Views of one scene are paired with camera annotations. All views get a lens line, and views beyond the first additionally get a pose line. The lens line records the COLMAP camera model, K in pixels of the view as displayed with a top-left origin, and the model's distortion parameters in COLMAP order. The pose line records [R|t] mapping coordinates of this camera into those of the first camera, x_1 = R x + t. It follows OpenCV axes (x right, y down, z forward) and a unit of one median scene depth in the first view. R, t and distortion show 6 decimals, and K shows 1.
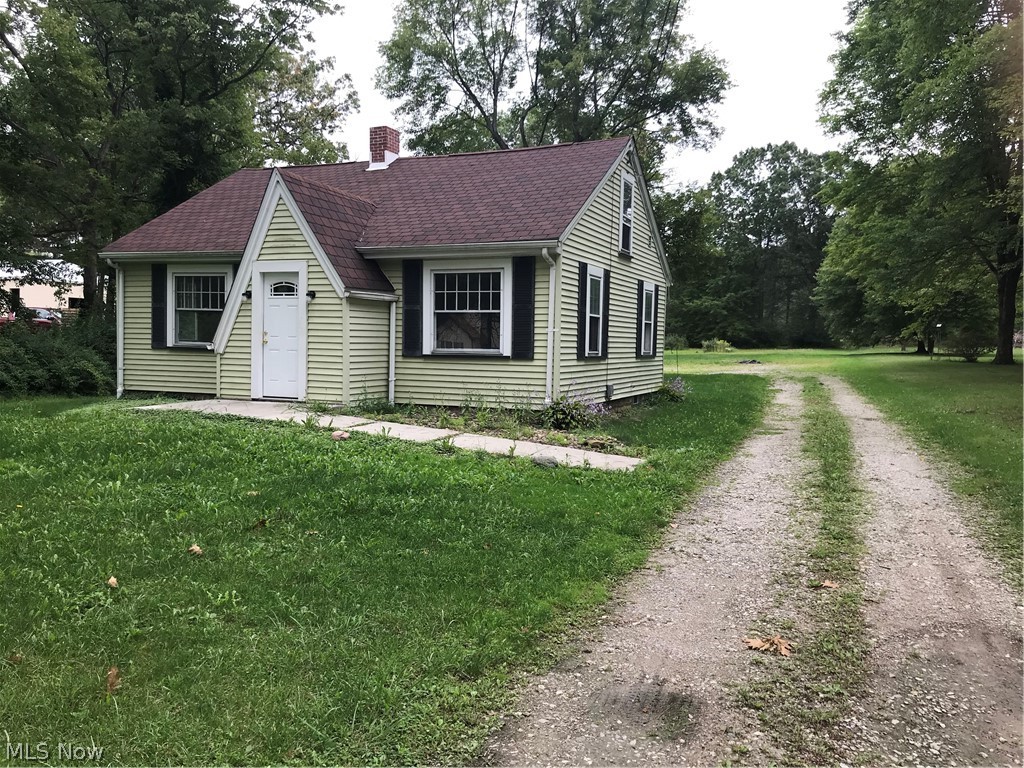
lens RADIAL K [[841.8, 0, 512.0], [0, 841.8, 384.0], [0, 0, 1]] dist [0.131814, -0.370675]
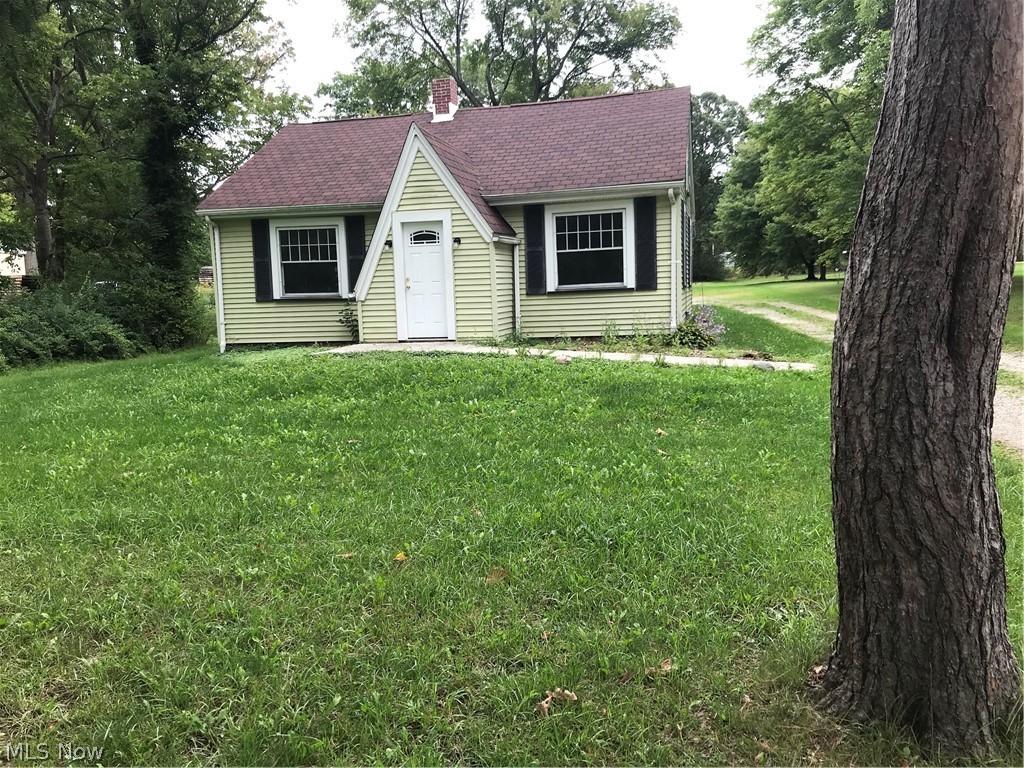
lens RADIAL K [[841.8, 0, 512.0], [0, 841.8, 384.0], [0, 0, 1]] dist [0.131814, -0.370675]
pose [[0.985825, -0.070107, 0.152429, -0.332881], [0.060754, 0.996022, 0.065180, 0.010782], [-0.156392, -0.054995, 0.986163, -0.088210]]
